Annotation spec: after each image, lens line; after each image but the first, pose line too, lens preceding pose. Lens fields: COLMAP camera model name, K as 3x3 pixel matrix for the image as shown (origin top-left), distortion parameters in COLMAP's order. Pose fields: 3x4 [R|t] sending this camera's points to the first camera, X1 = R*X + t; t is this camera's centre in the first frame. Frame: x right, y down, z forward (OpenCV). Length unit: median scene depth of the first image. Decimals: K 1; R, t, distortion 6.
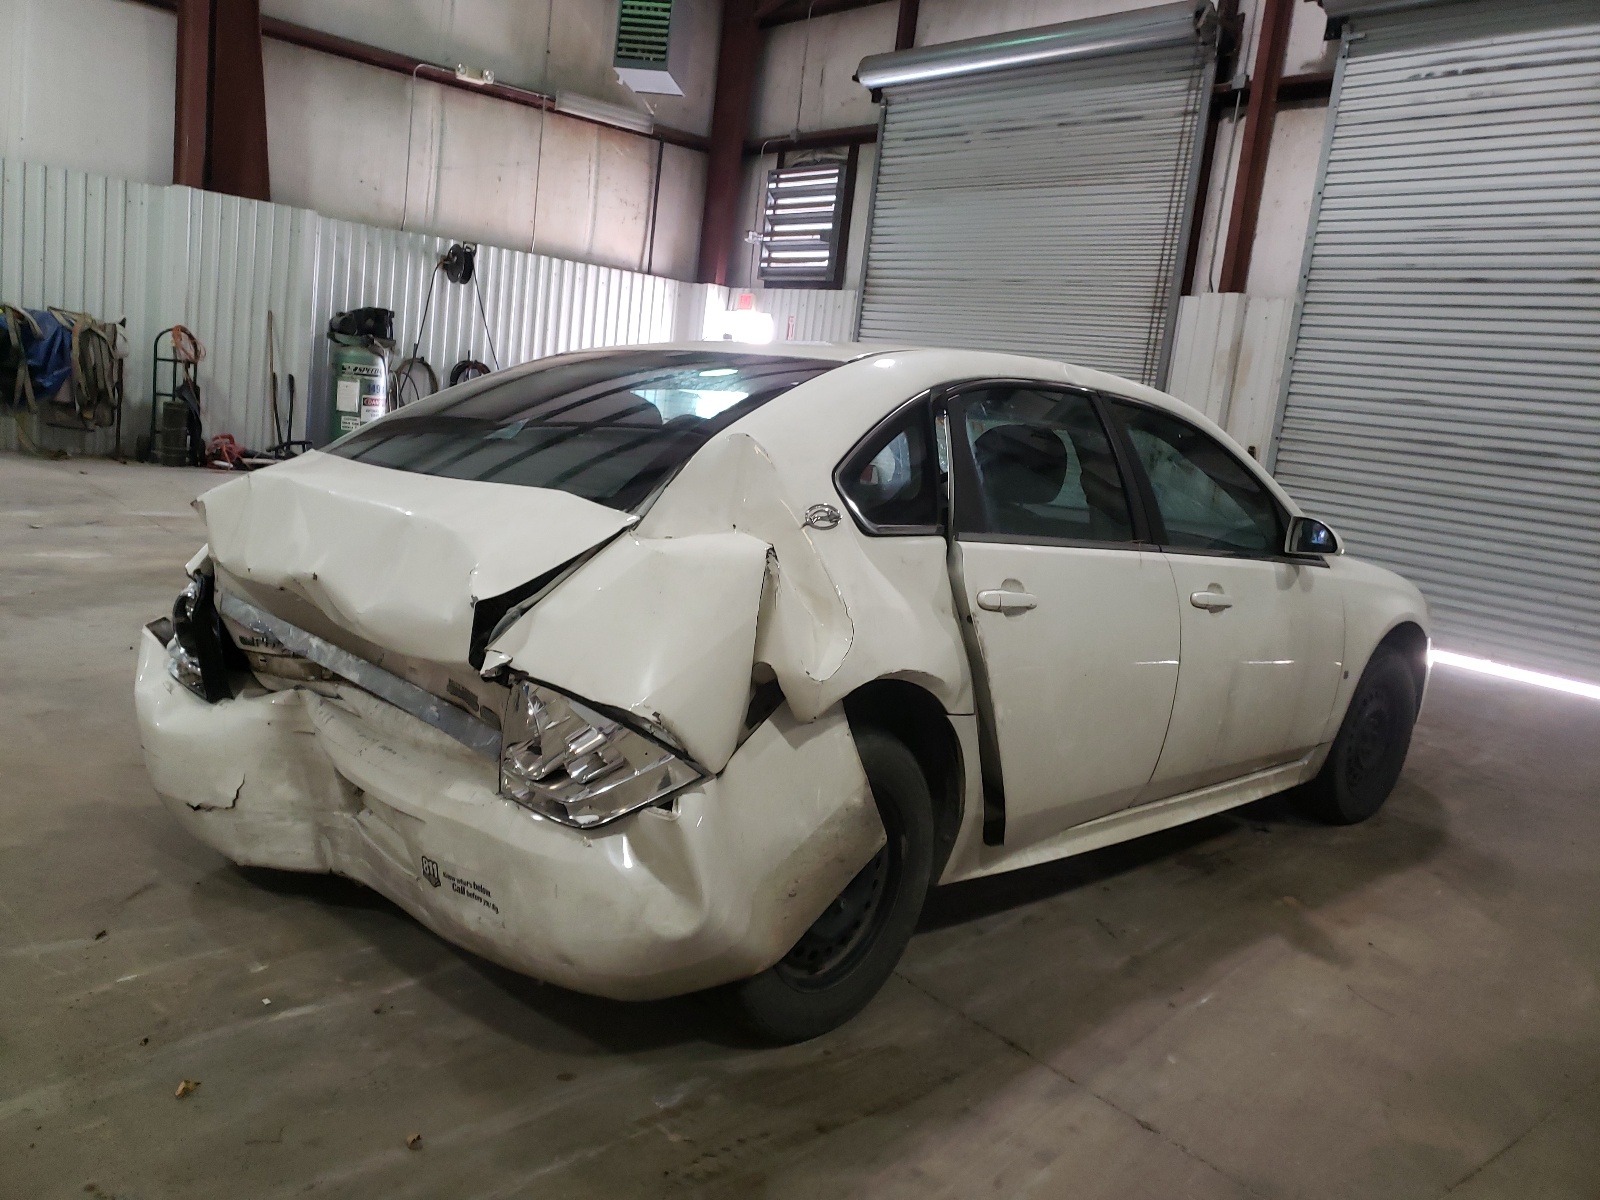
lens RADIAL K [[1186.2, 0, 800.0], [0, 1186.2, 600.0], [0, 0, 1]] dist [0.002883, -0.004697]
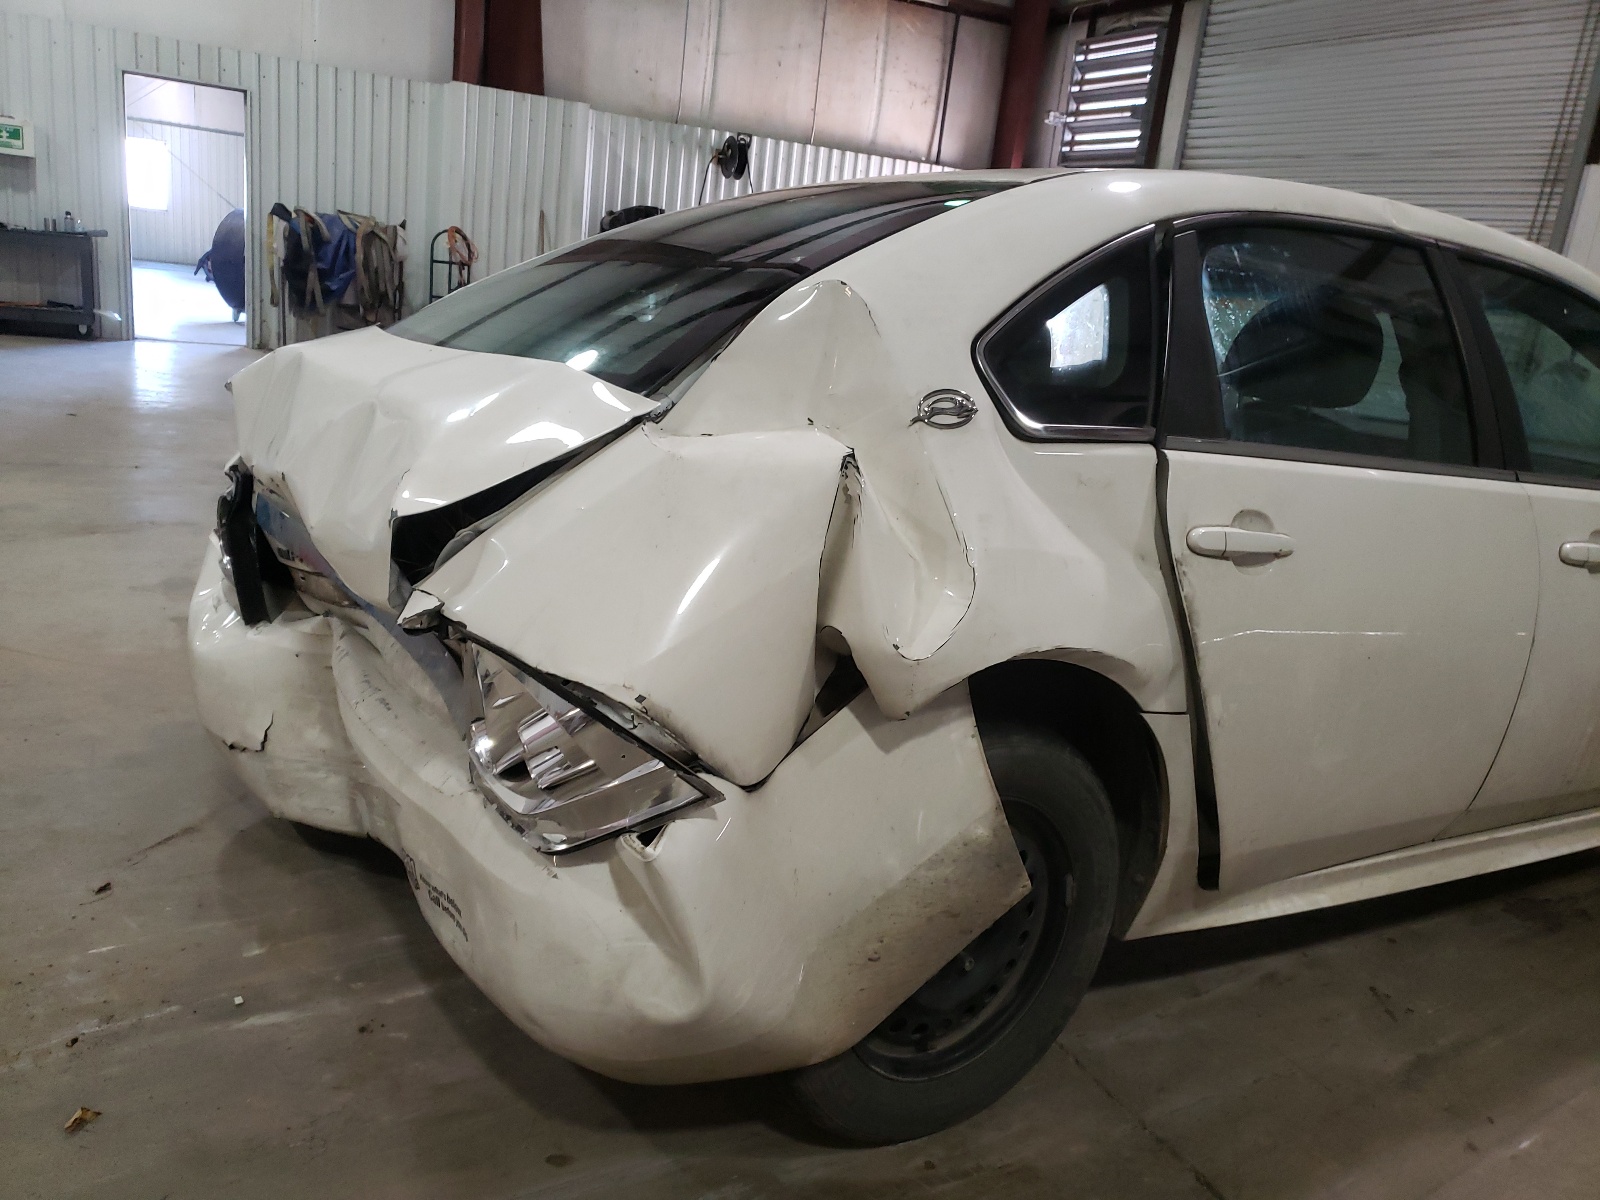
lens RADIAL K [[1201.9, 0, 797.6], [0, 1201.9, 624.7], [0, 0, 1]] dist [-0.006912, 0.000878]
pose [[0.968363, 0.059330, -0.242389, 0.090665], [-0.037806, 0.994994, 0.092507, -0.007831], [0.246664, -0.080417, 0.965759, 0.270355]]
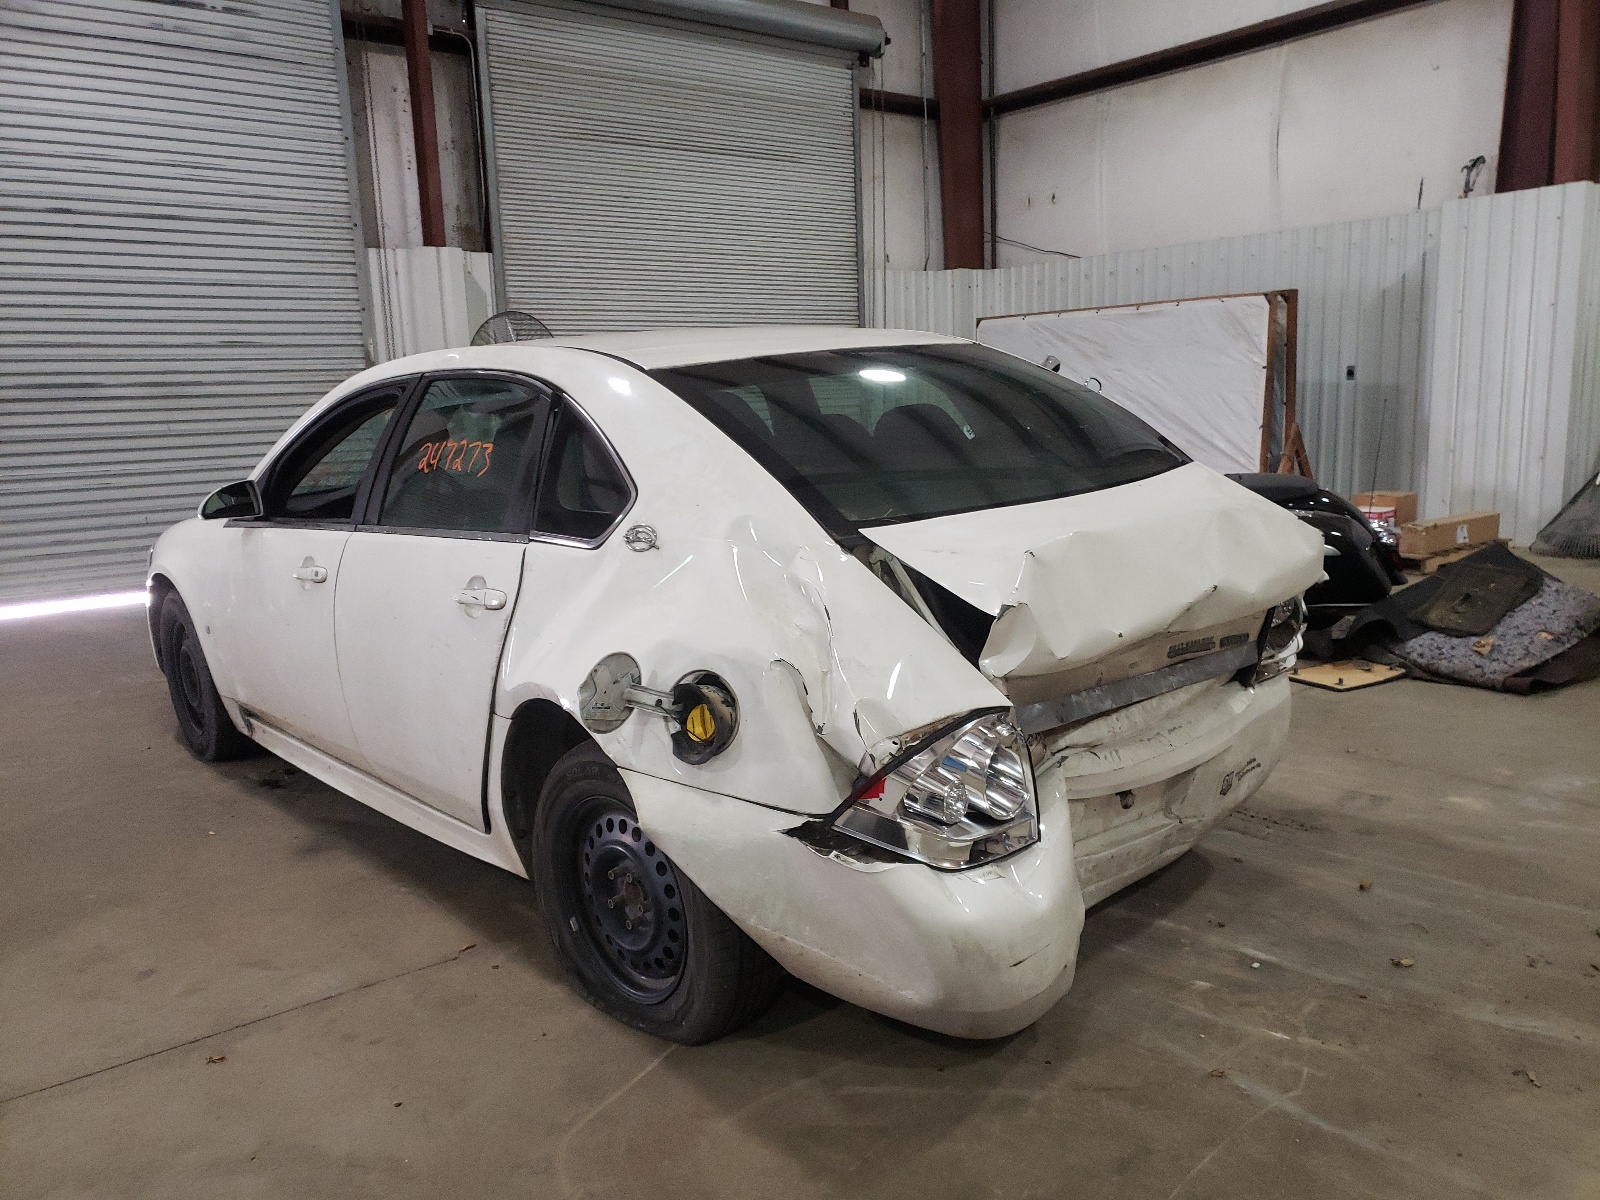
lens RADIAL K [[1201.9, 0, 797.6], [0, 1201.9, 624.7], [0, 0, 1]] dist [-0.006912, 0.000878]
pose [[0.077394, -0.302799, 0.949907, -1.235117], [0.209586, 0.936416, 0.281423, -0.311069], [-0.974722, 0.177307, 0.135936, 1.026423]]
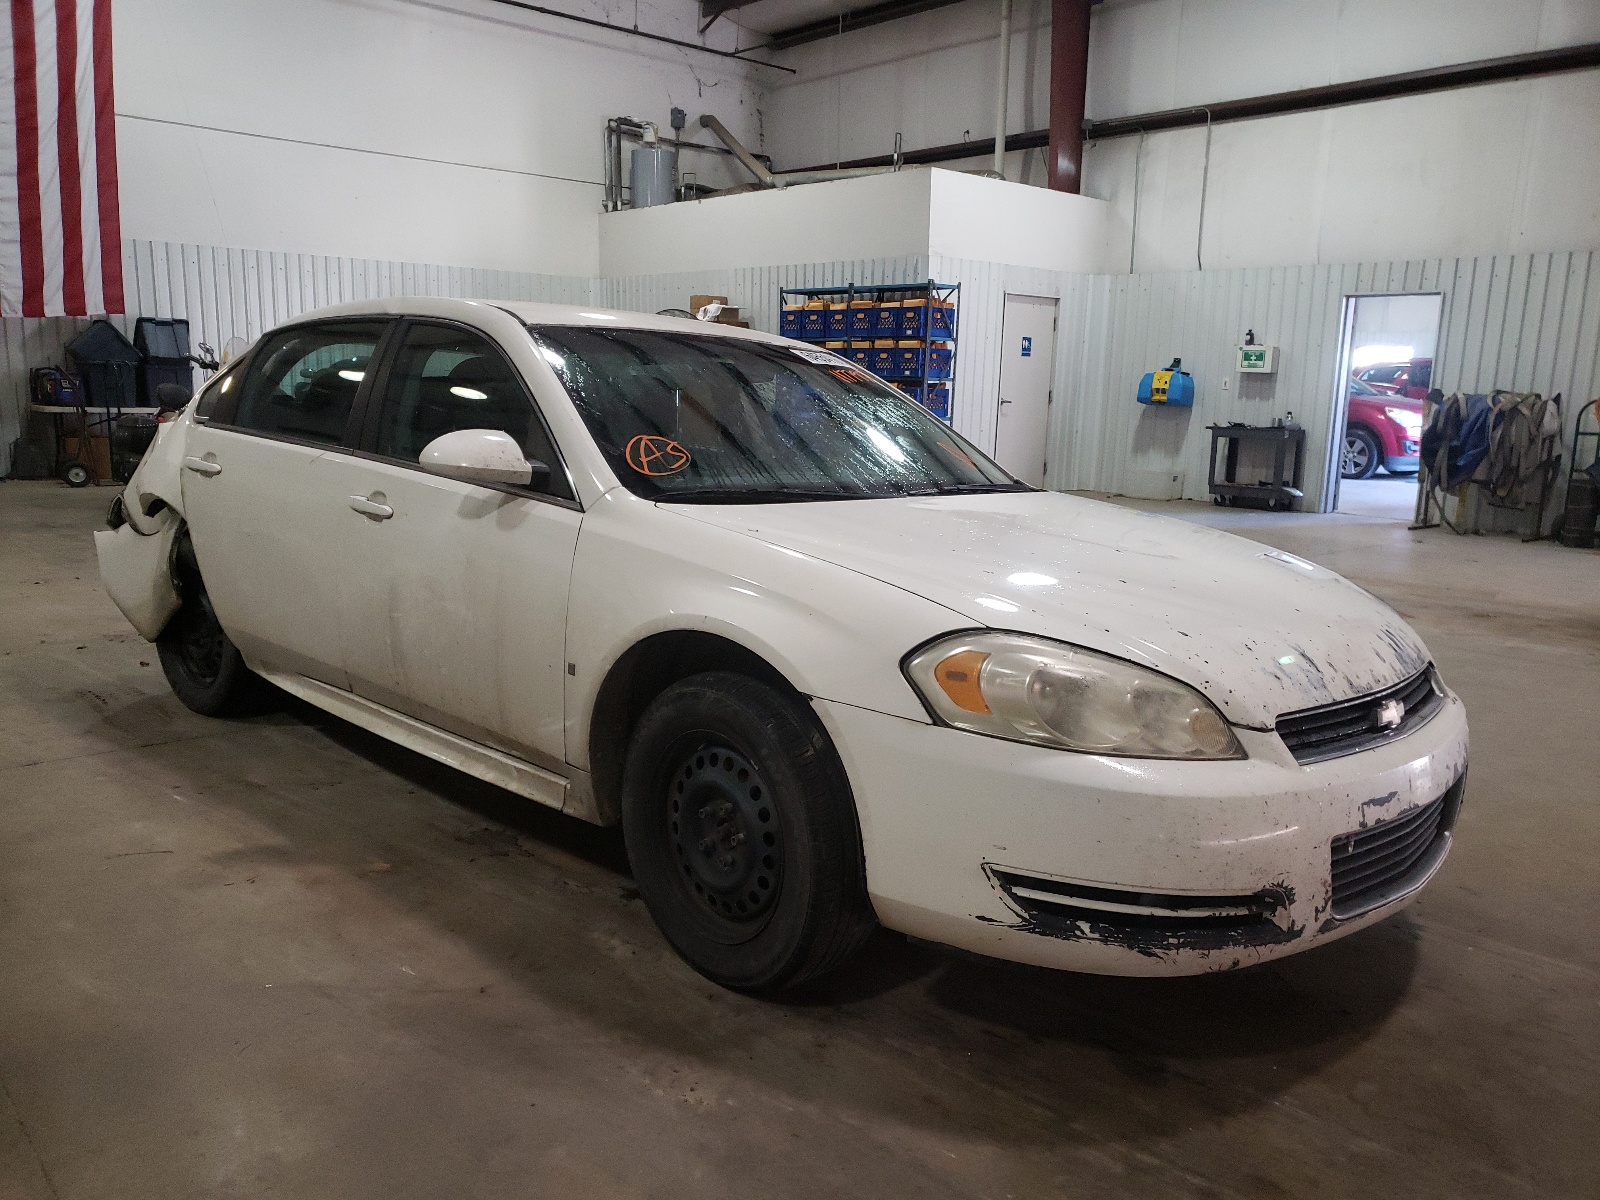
lens RADIAL K [[1186.2, 0, 800.0], [0, 1186.2, 600.0], [0, 0, 1]] dist [0.002883, -0.004697]
pose [[0.075913, 0.067404, -0.994834, 1.435743], [-0.180647, 0.982132, 0.052759, -0.043783], [0.980614, 0.175709, 0.086733, 1.330192]]
